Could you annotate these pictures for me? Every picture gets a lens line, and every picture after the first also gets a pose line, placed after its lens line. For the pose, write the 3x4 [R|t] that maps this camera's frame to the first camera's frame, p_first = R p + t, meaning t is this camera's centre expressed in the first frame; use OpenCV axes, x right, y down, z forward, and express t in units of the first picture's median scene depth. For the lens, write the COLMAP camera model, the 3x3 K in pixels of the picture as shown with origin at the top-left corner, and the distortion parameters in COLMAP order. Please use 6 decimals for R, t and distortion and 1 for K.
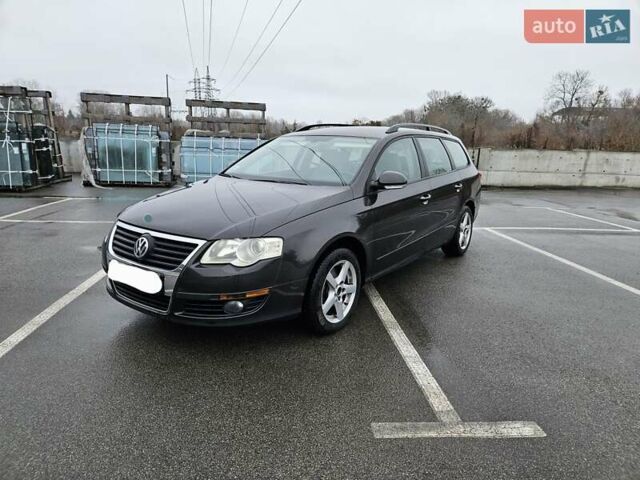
lens RADIAL K [[439.4, 0, 325.4], [0, 439.4, 239.3], [0, 0, 1]] dist [0.064198, -0.041034]
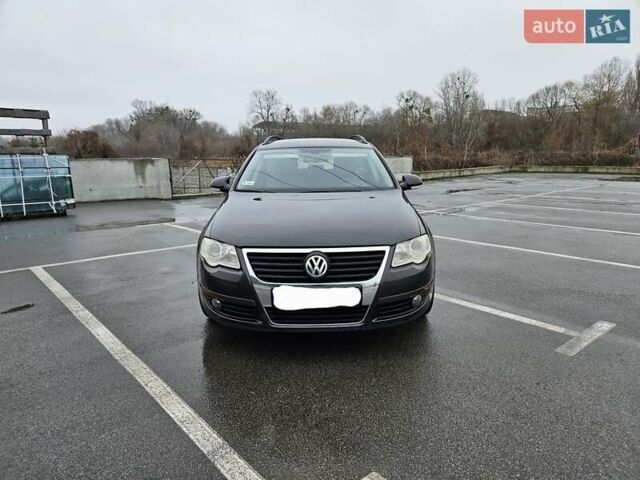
lens RADIAL K [[439.4, 0, 323.8], [0, 439.4, 242.5], [0, 0, 1]] dist [0.064198, -0.041034]
pose [[0.795007, -0.150464, 0.587643, -0.062533], [0.160106, 0.986444, 0.035972, -0.004235], [-0.585089, 0.065488, 0.808320, 0.013812]]
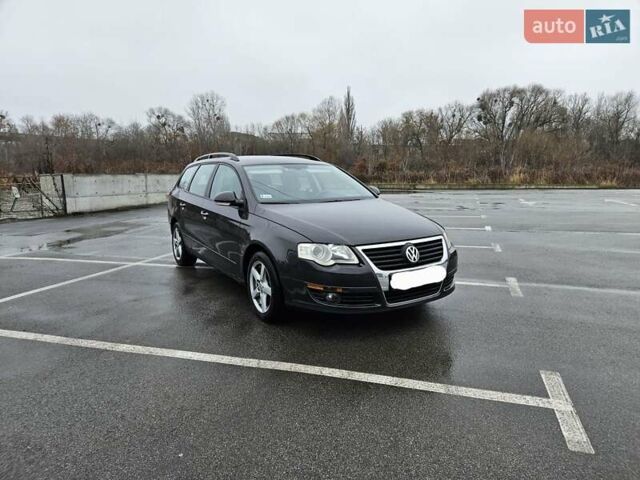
lens RADIAL K [[439.4, 0, 325.2], [0, 439.4, 241.5], [0, 0, 1]] dist [0.064198, -0.041034]
pose [[0.330931, -0.176514, 0.926999, -0.107775], [0.219754, 0.969757, 0.106206, -0.013338], [-0.917711, 0.168565, 0.359712, 0.050377]]
